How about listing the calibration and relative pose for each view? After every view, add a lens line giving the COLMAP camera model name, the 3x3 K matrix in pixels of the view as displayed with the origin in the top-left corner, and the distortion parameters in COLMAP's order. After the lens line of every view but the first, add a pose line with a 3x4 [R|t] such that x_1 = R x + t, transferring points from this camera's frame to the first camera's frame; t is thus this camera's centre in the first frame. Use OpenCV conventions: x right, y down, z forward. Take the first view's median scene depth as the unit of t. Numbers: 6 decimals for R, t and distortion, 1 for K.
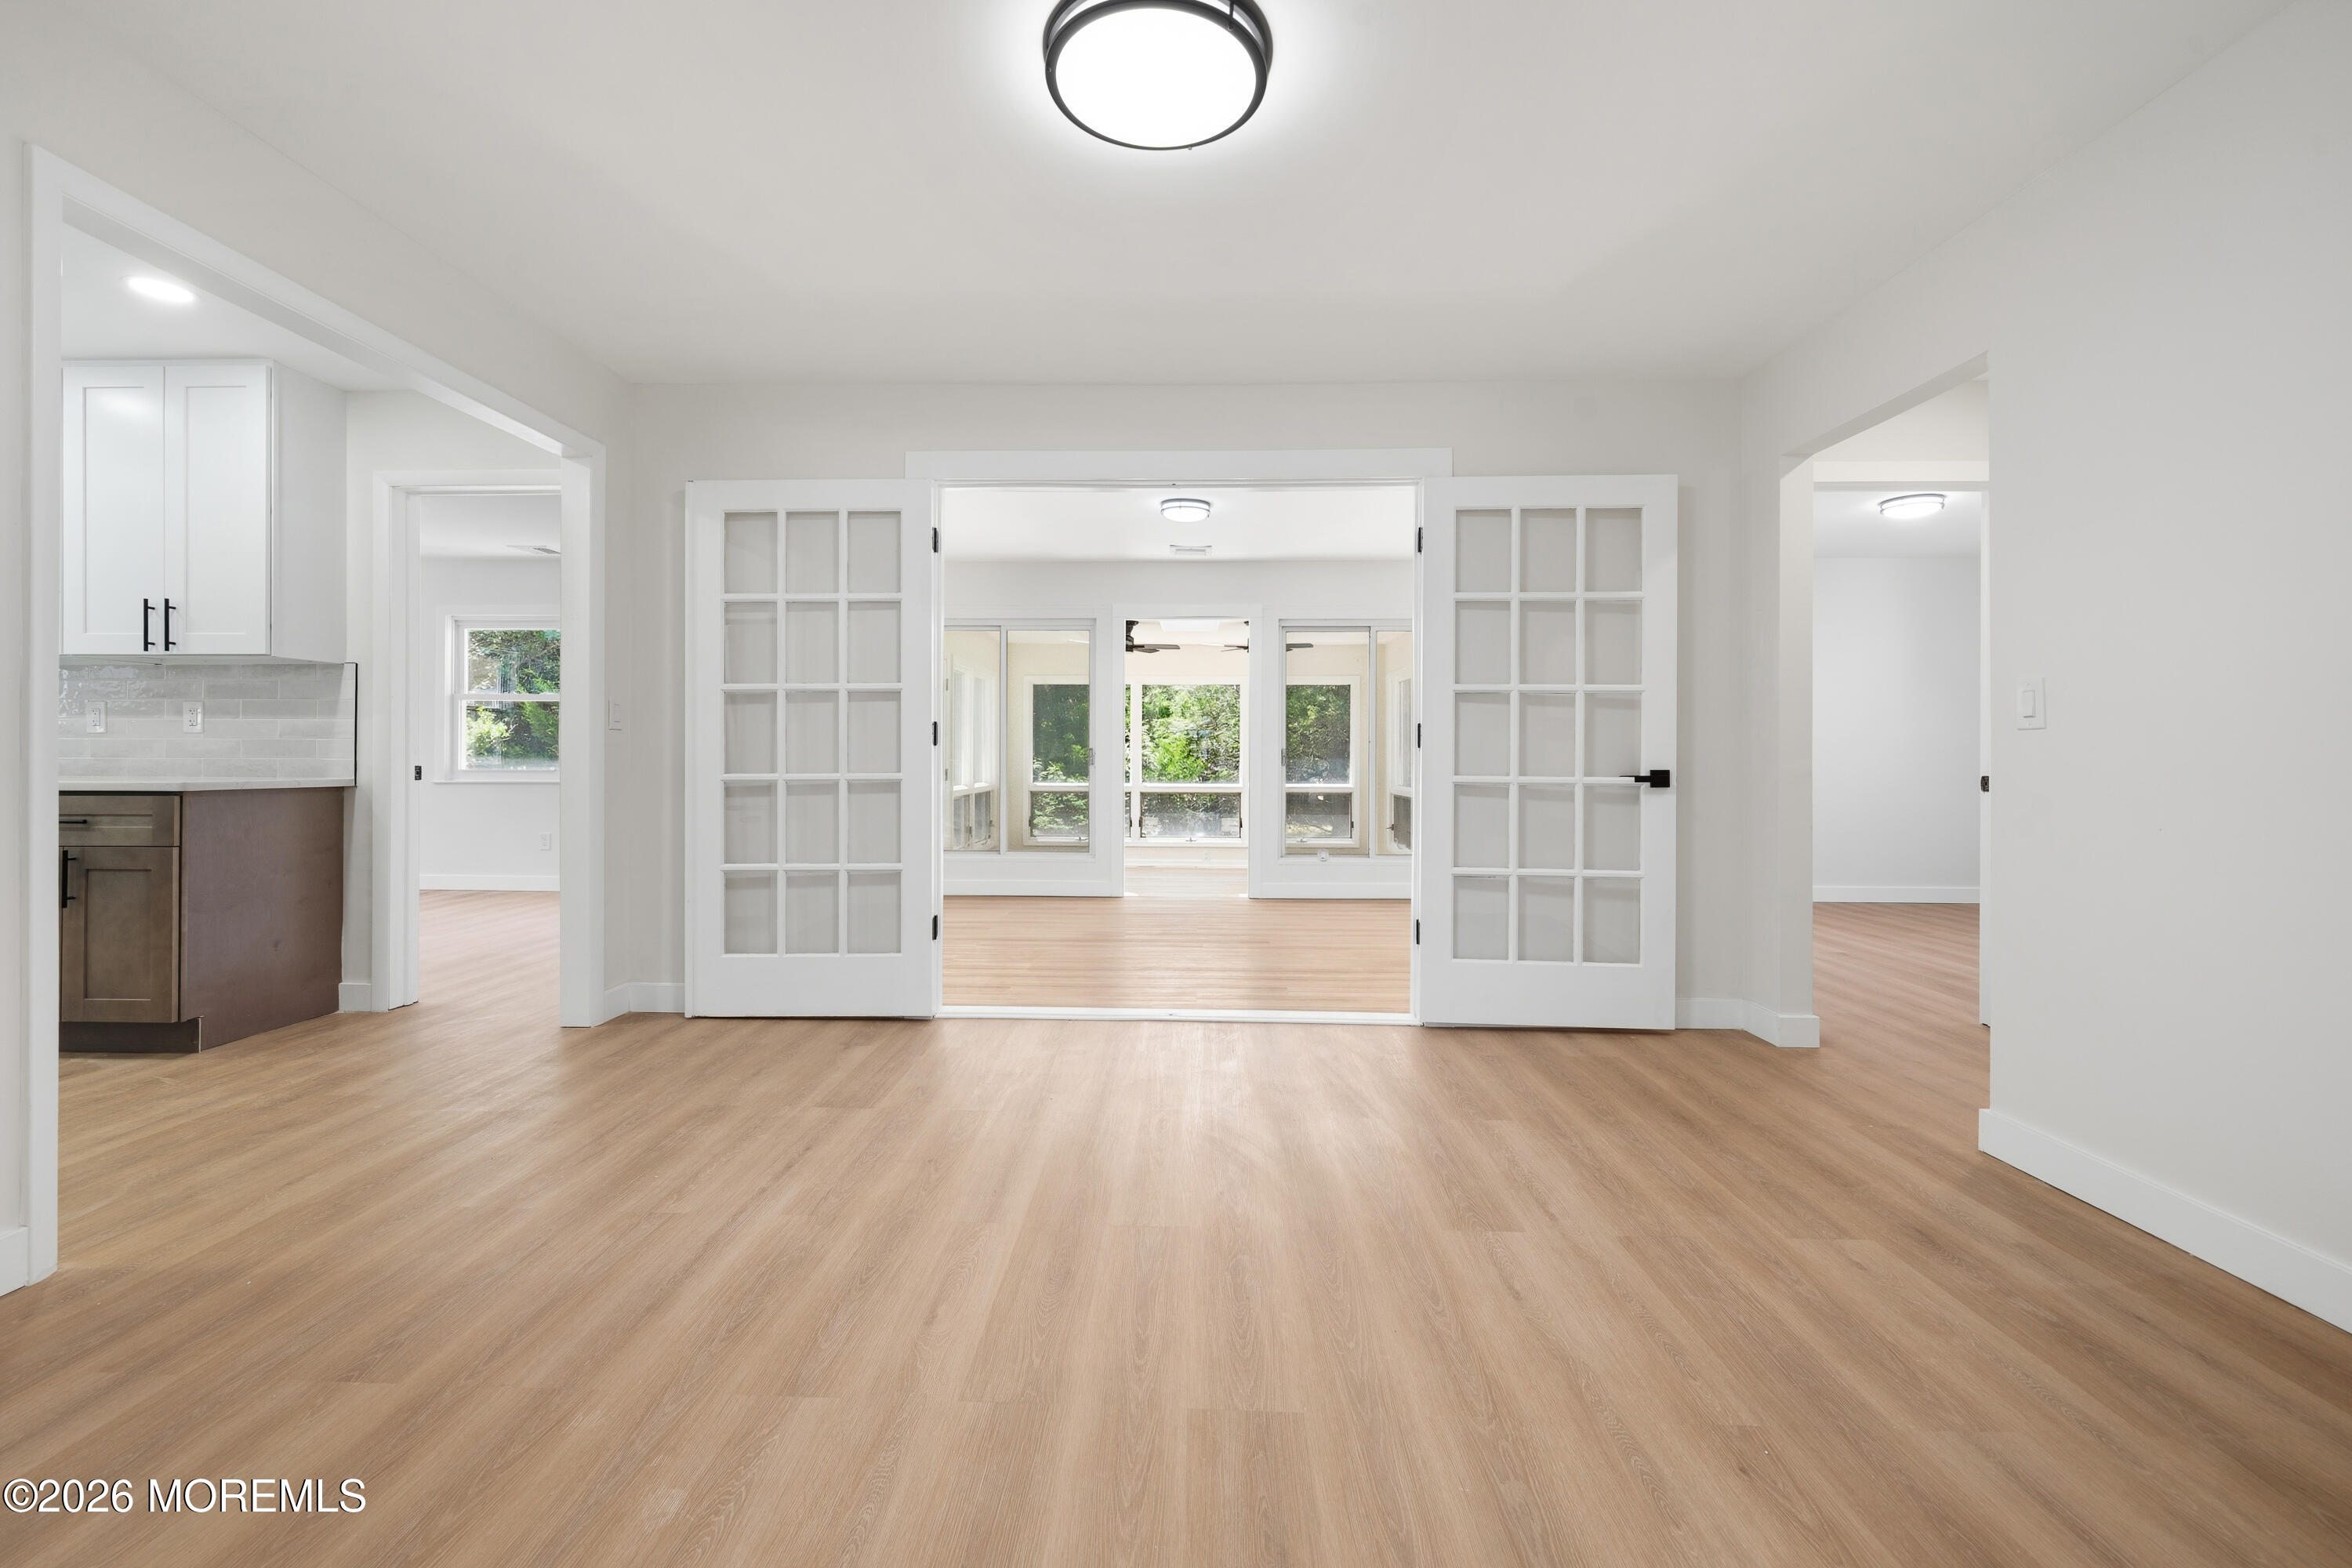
lens RADIAL K [[973.3, 0, 1159.2], [0, 973.3, 754.7], [0, 0, 1]] dist [0.000682, -0.000448]
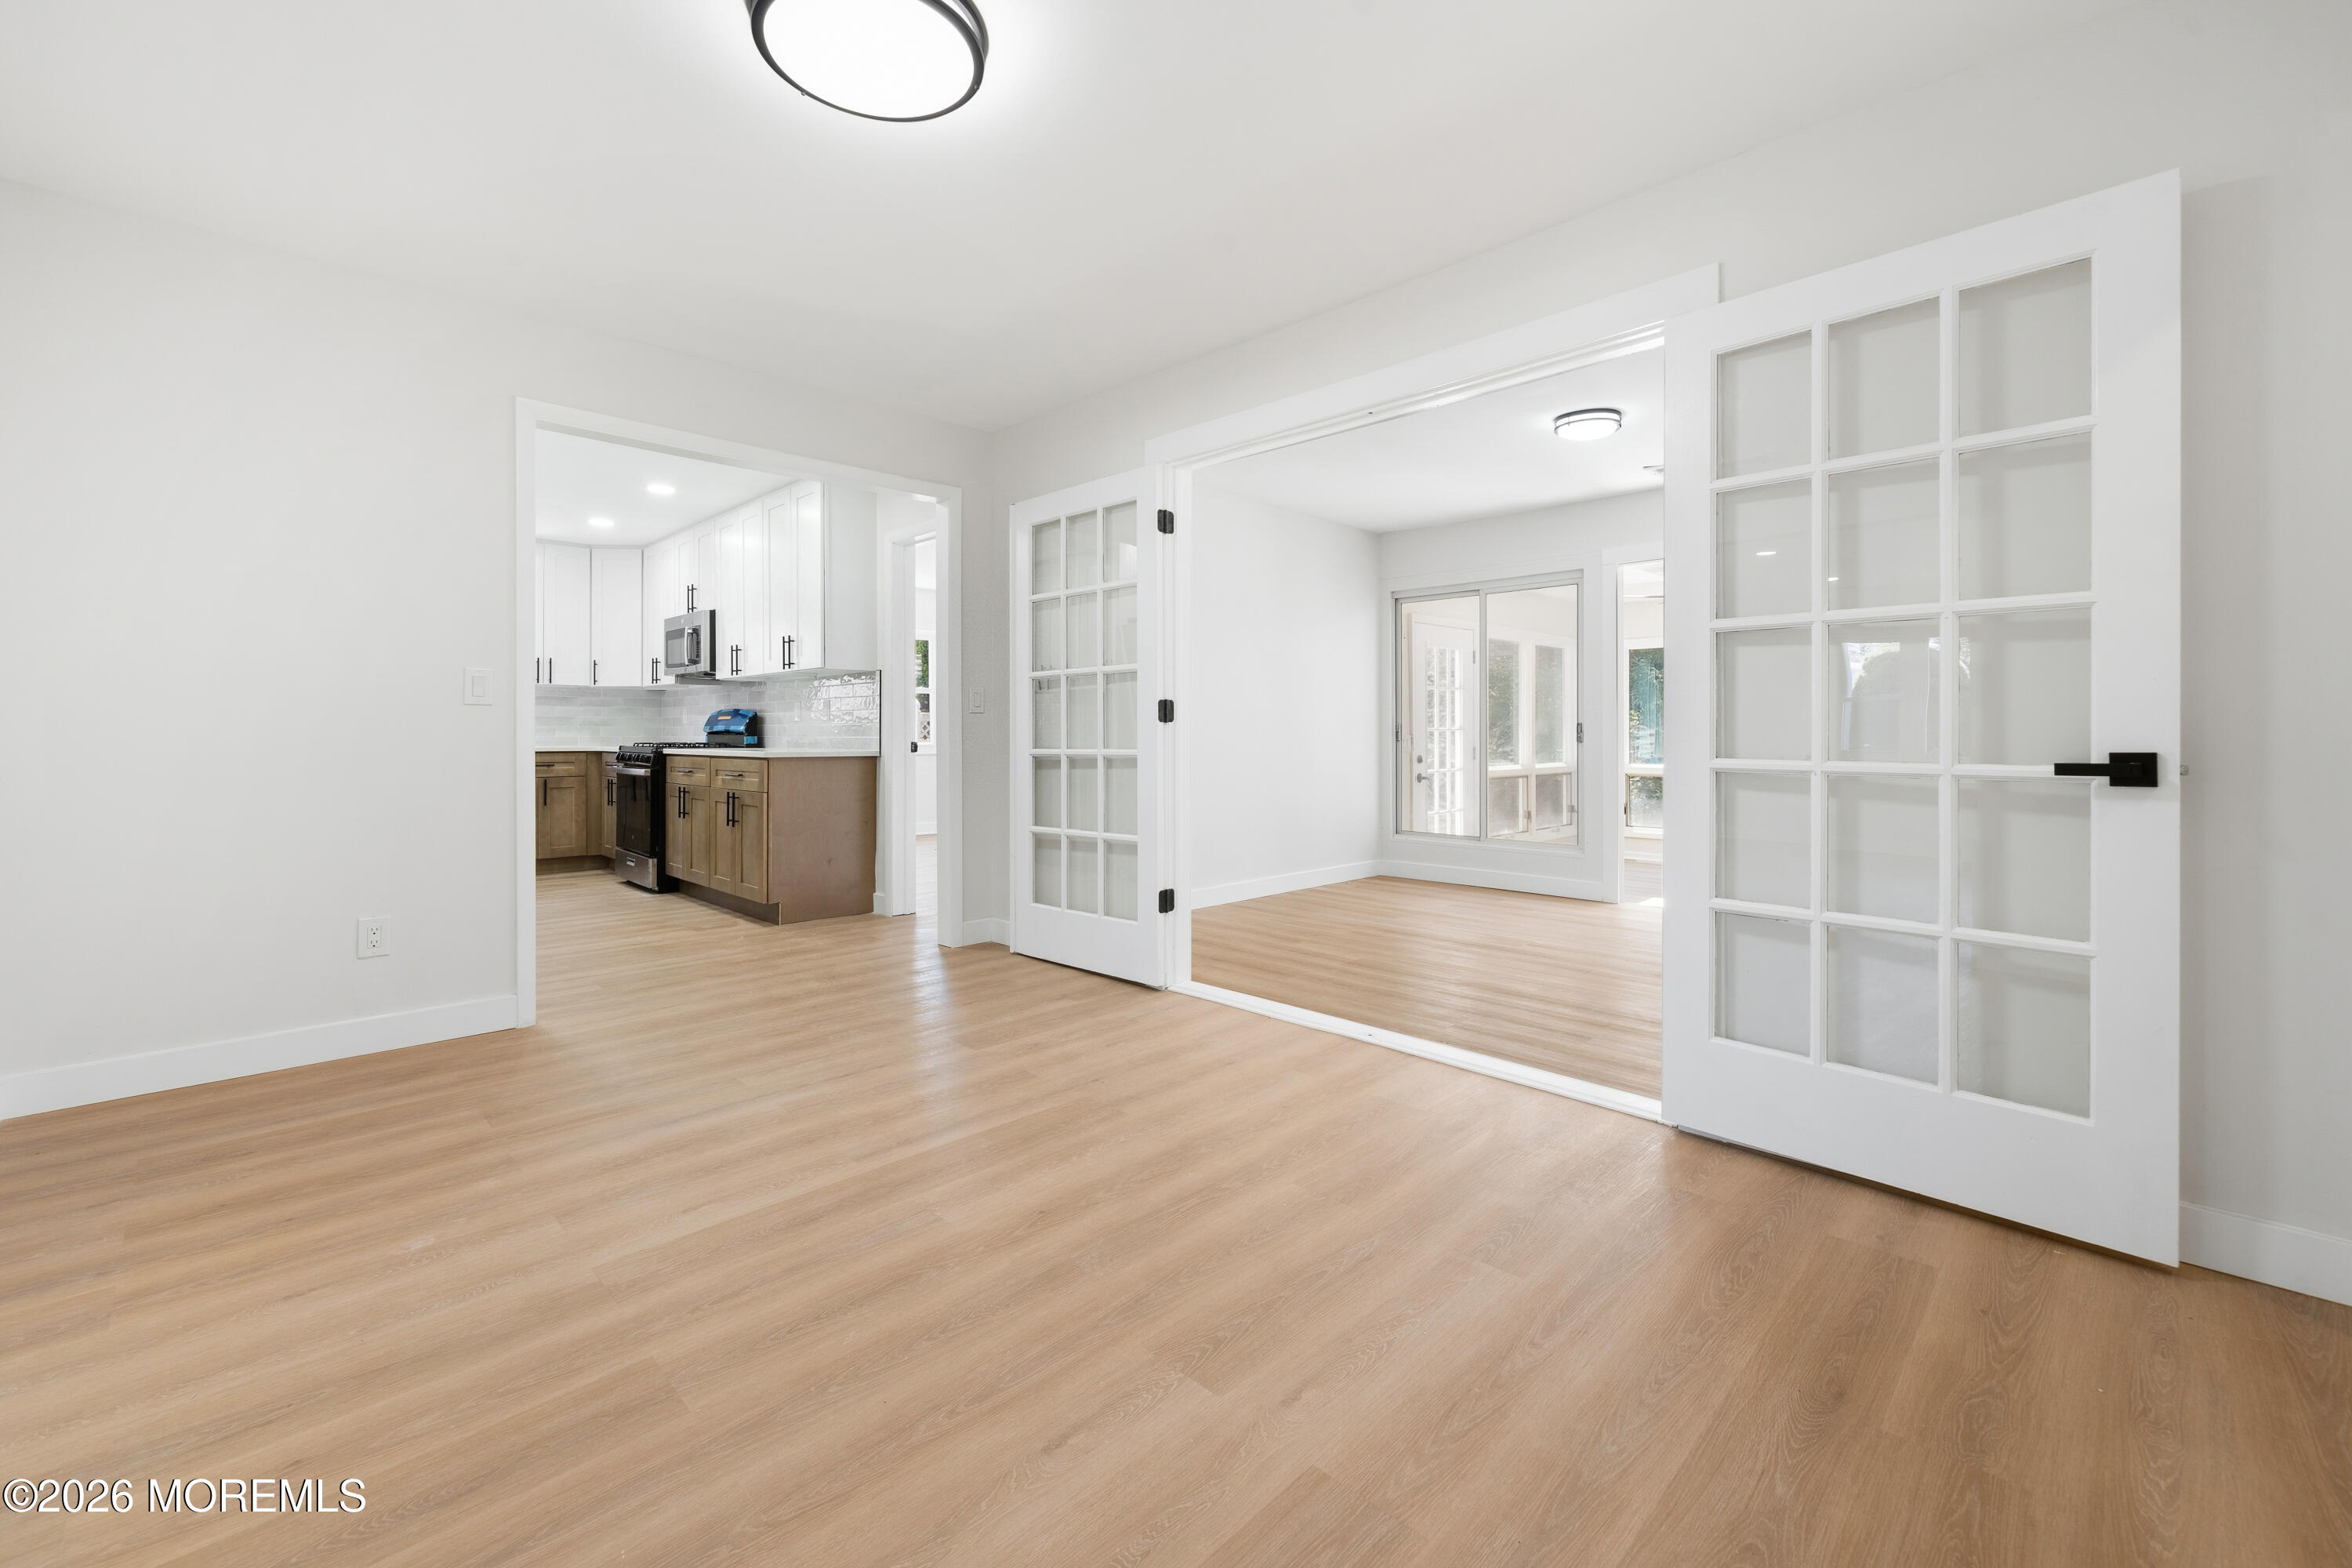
lens RADIAL K [[973.3, 0, 1158.4], [0, 973.3, 732.2], [0, 0, 1]] dist [0.000682, -0.000448]
pose [[0.724269, -0.005613, -0.689495, 0.493629], [0.003312, 0.999984, -0.004662, 0.005413], [0.689510, 0.001093, 0.724276, 0.268328]]
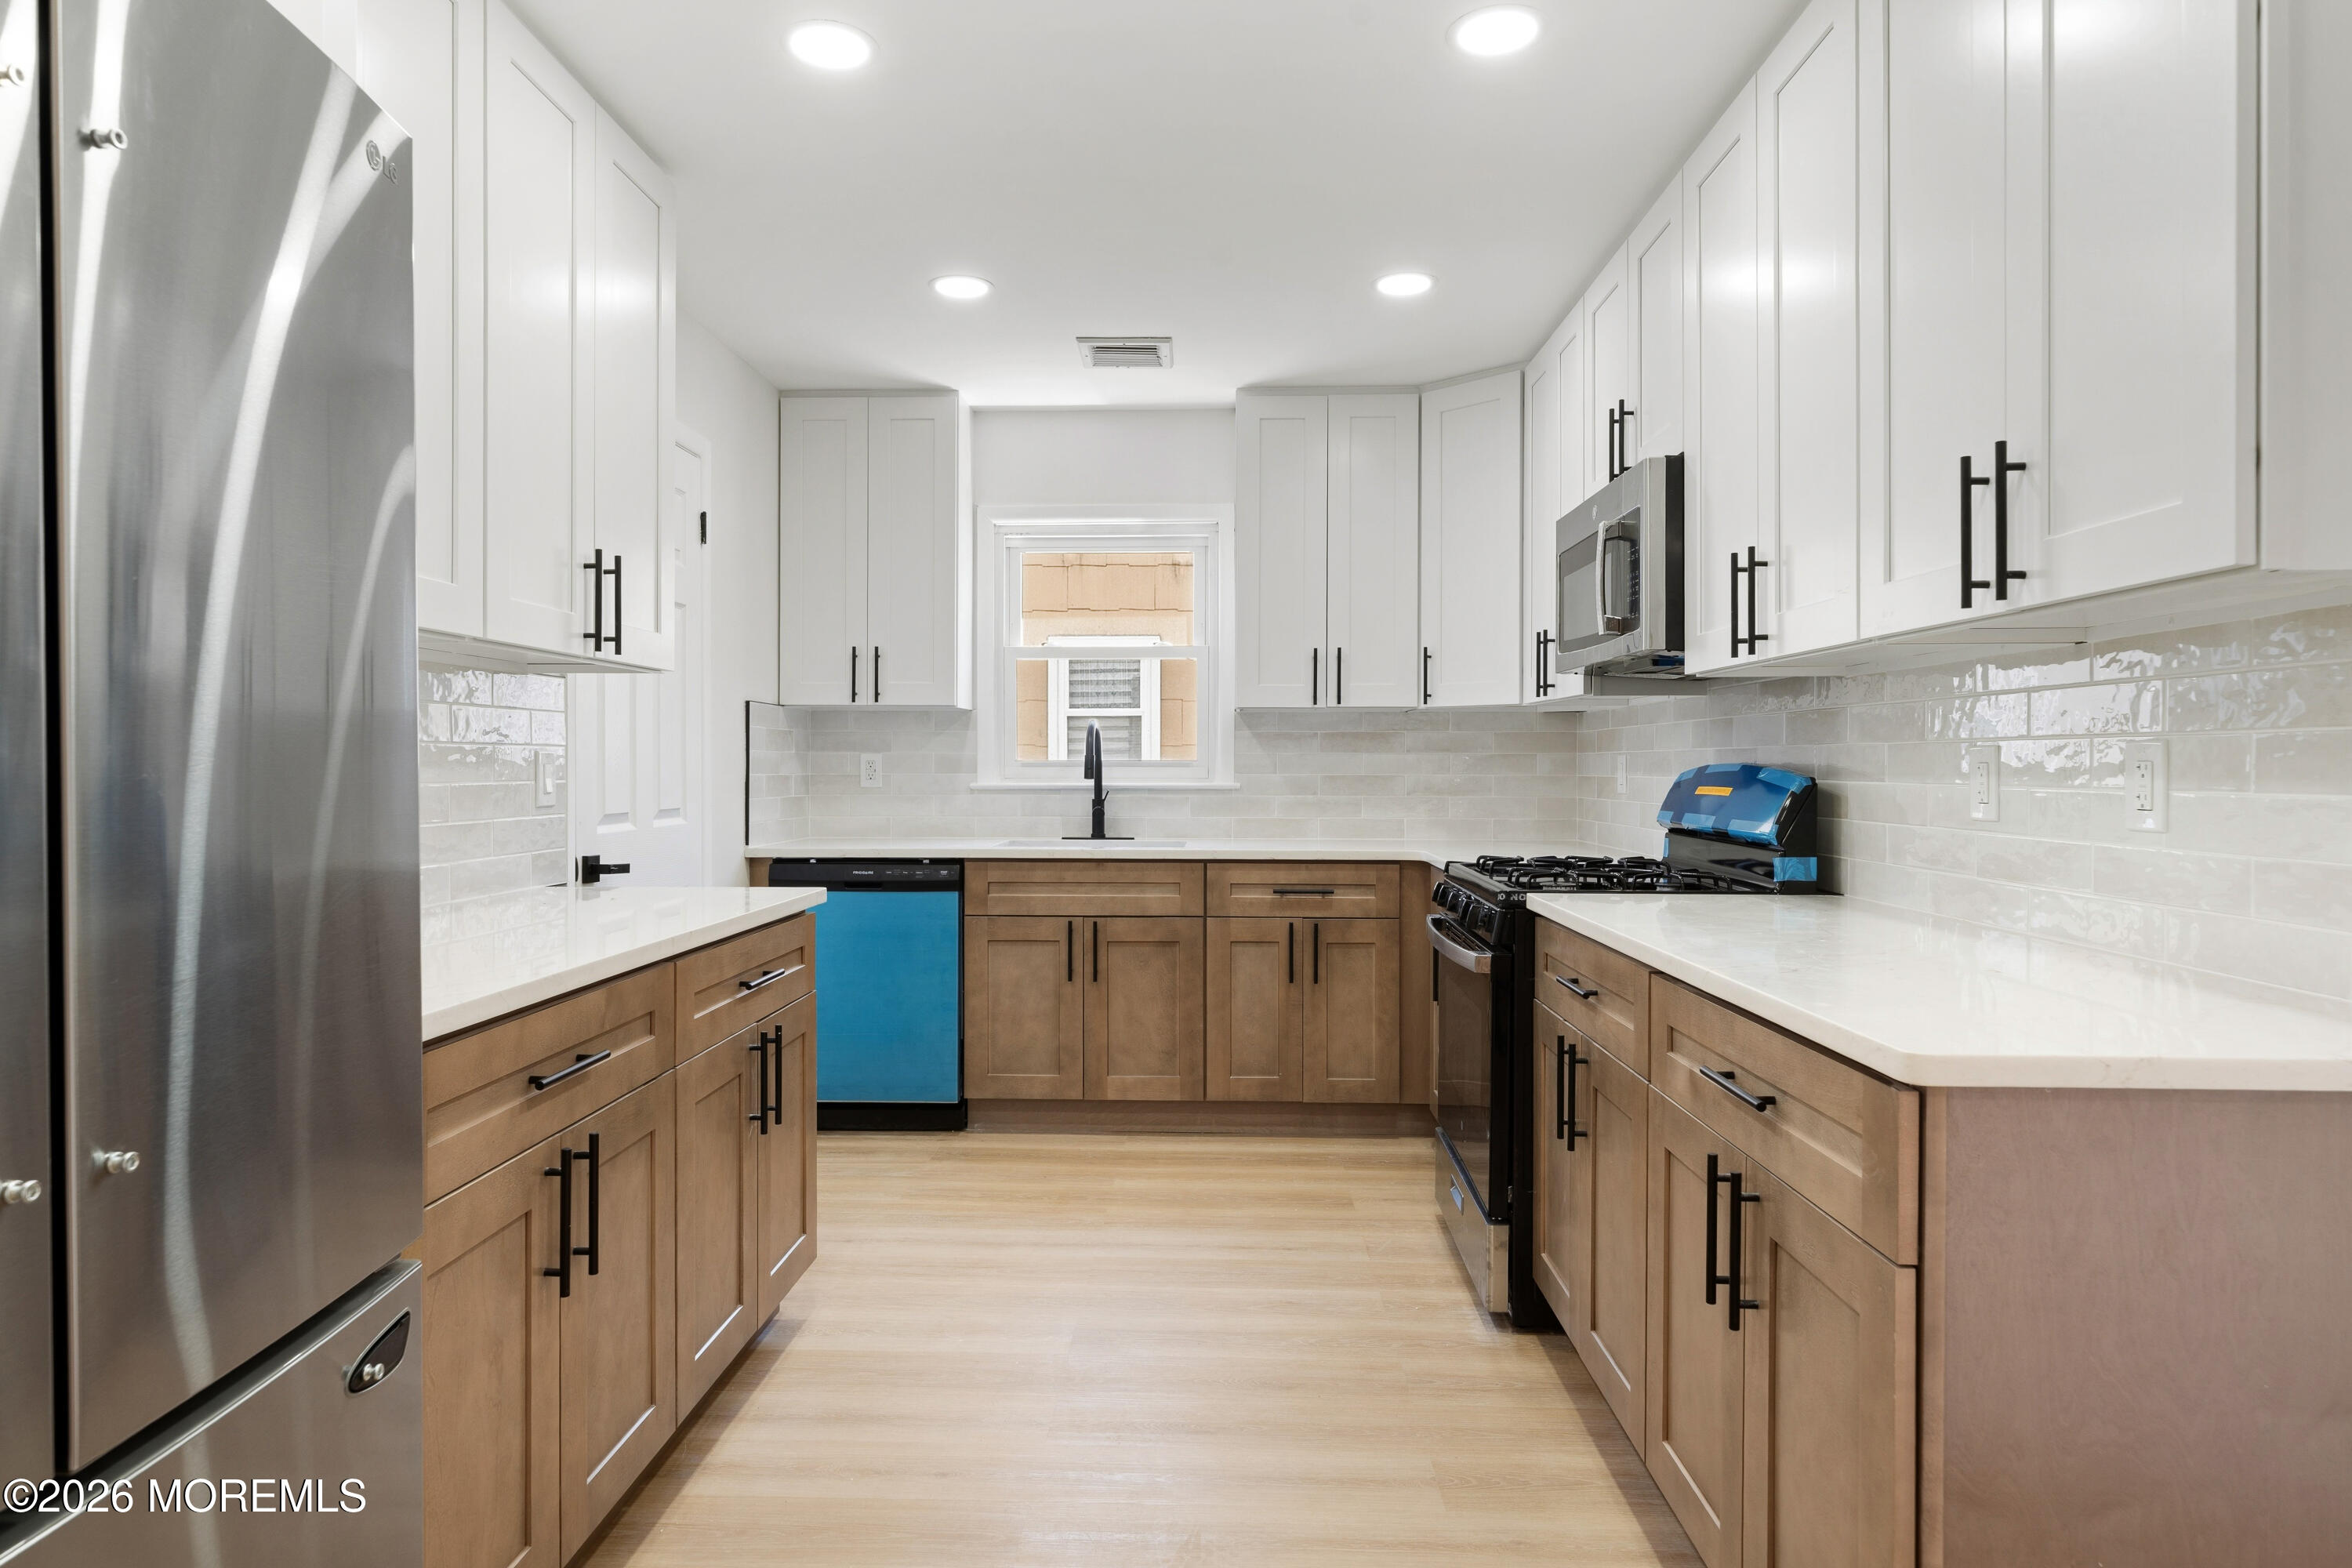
lens RADIAL K [[1370.8, 0, 1176.6], [0, 1370.8, 772.1], [0, 0, 1]] dist [0.000772, 0.002071]
pose [[0.004670, 0.001402, -0.999988, -0.547644], [0.000054, 0.999999, 0.001403, -0.048410], [0.999989, -0.000061, 0.004670, 0.710132]]
